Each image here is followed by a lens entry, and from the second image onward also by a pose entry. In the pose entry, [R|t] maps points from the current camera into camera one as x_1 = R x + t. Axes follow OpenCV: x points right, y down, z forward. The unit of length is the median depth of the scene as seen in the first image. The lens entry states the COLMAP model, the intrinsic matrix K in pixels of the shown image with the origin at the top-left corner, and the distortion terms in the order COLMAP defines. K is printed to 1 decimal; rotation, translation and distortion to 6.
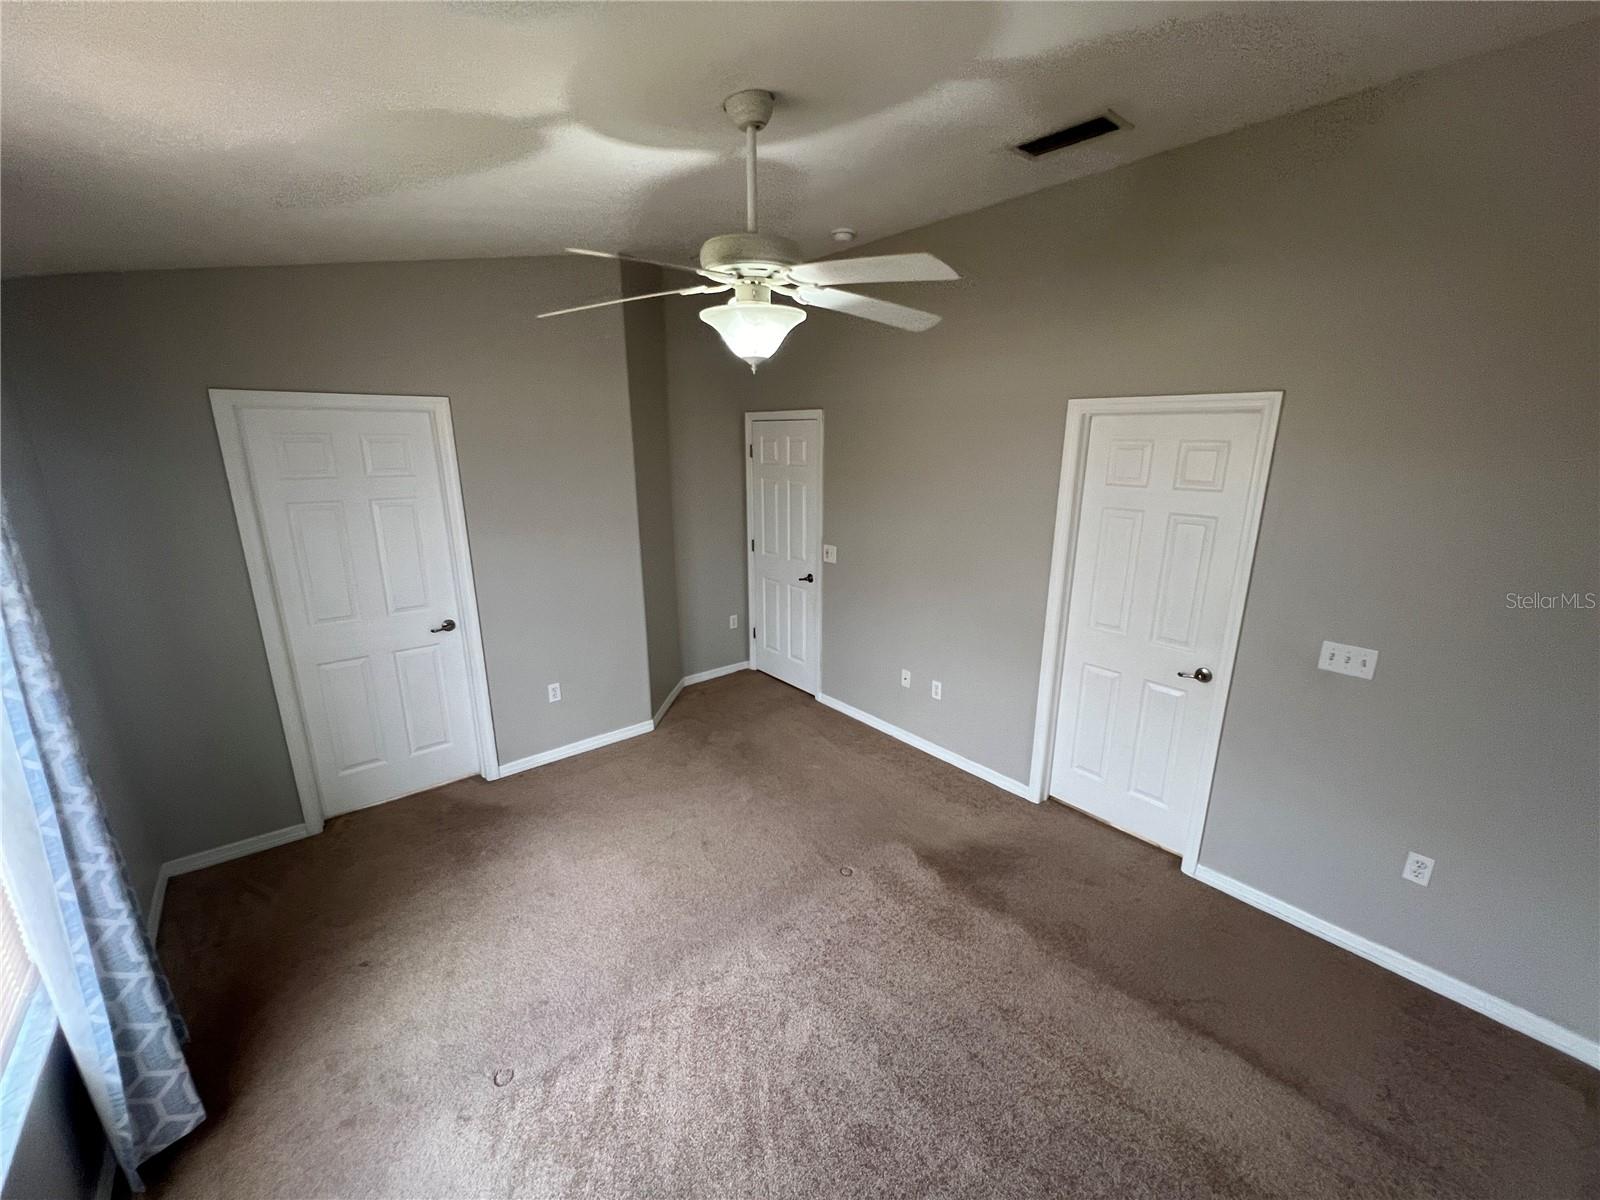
lens RADIAL K [[640.7, 0, 803.5], [0, 640.7, 602.5], [0, 0, 1]] dist [-0.000617, 0.000516]
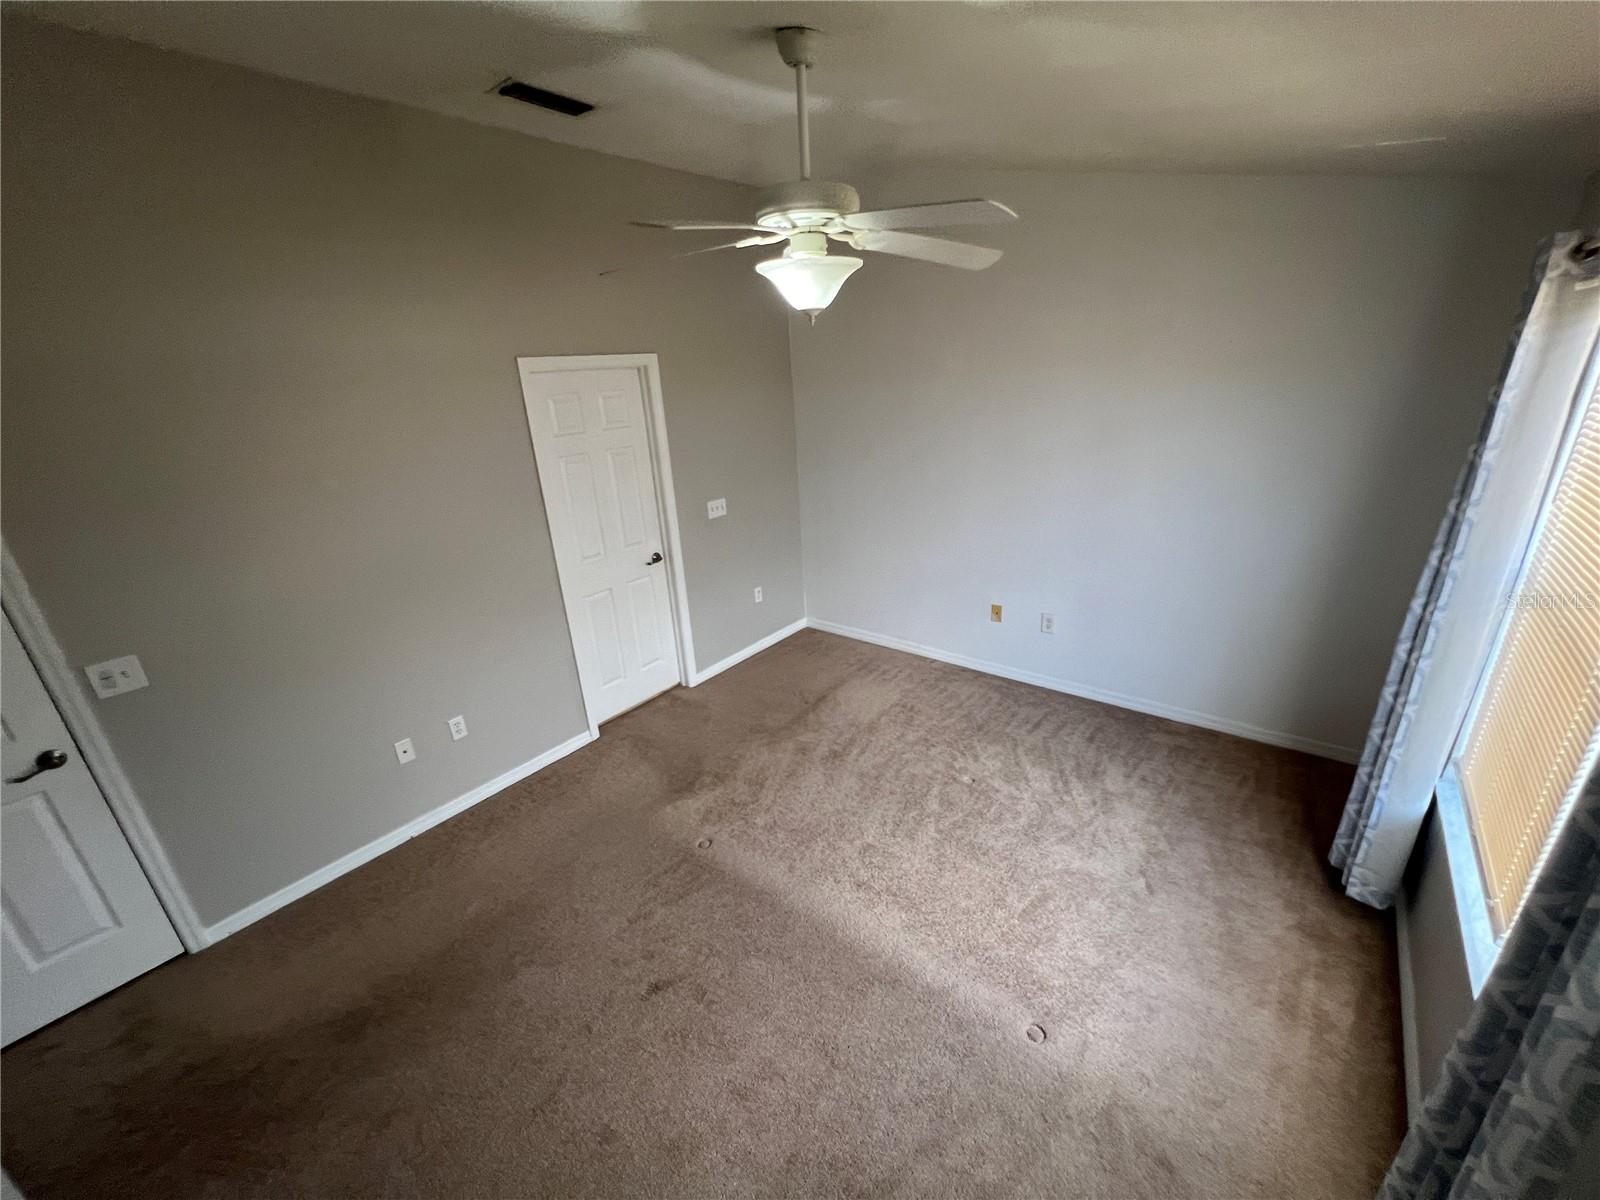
lens RADIAL K [[640.7, 0, 805.3], [0, 640.7, 607.5], [0, 0, 1]] dist [-0.000617, 0.000516]
pose [[-0.200629, -0.343965, 0.917298, -0.849231], [0.297917, 0.870570, 0.391603, -0.269877], [-0.933270, 0.351846, -0.072189, 0.907669]]
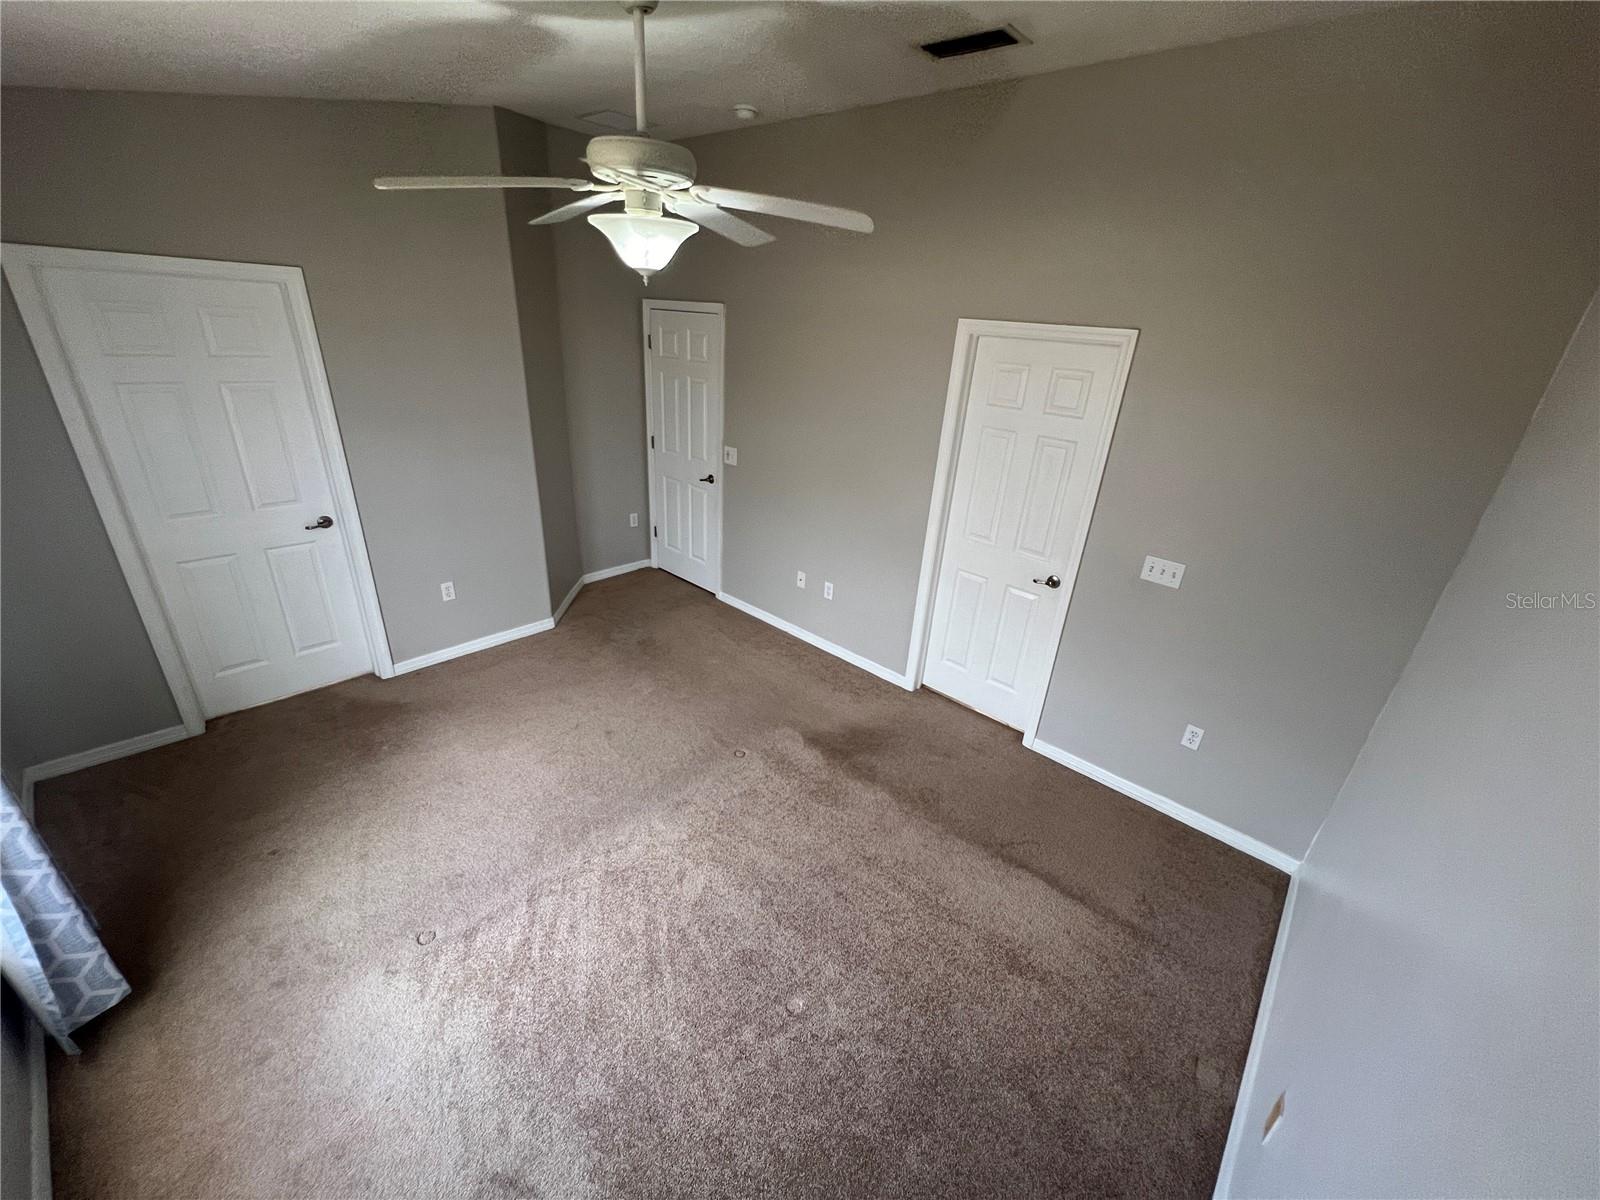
lens RADIAL K [[640.7, 0, 804.2], [0, 640.7, 602.6], [0, 0, 1]] dist [-0.000617, 0.000516]
pose [[0.989258, 0.002461, 0.146160, 0.015808], [-0.026785, 0.985982, 0.164691, -0.029574], [-0.143706, -0.166836, 0.975456, -0.068286]]
